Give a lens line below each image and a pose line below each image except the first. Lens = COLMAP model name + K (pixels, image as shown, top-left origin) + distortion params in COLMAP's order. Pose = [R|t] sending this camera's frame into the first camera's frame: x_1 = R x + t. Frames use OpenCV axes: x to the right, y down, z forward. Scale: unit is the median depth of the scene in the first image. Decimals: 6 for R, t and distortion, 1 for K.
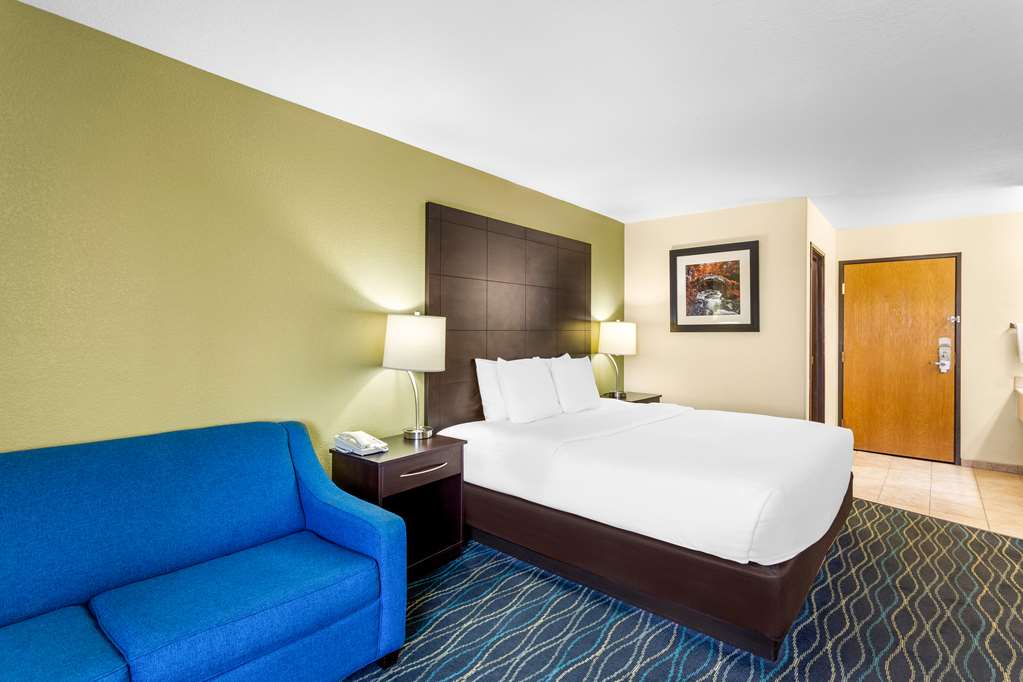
lens RADIAL K [[492.7, 0, 509.9], [0, 492.7, 327.2], [0, 0, 1]] dist [-0.000240, -0.000313]
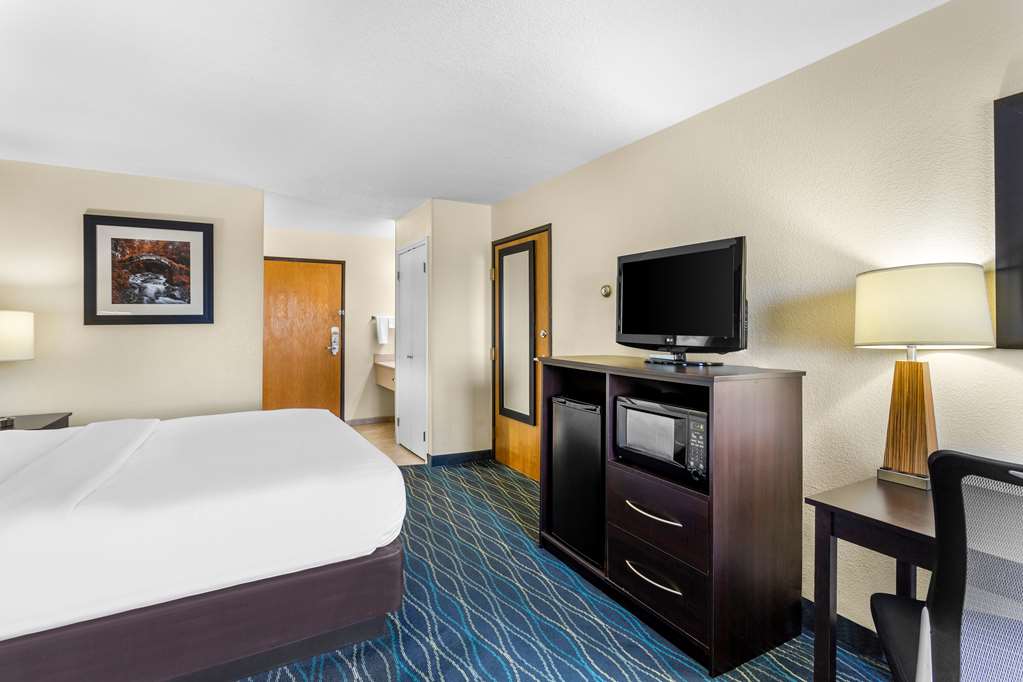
lens RADIAL K [[489.9, 0, 512.1], [0, 489.9, 314.0], [0, 0, 1]] dist [0.000247, 0.000038]
pose [[0.348440, 0.010299, 0.937274, -0.146746], [-0.002831, 0.999947, -0.009935, -0.000814], [-0.937327, 0.000808, 0.348451, 0.149799]]
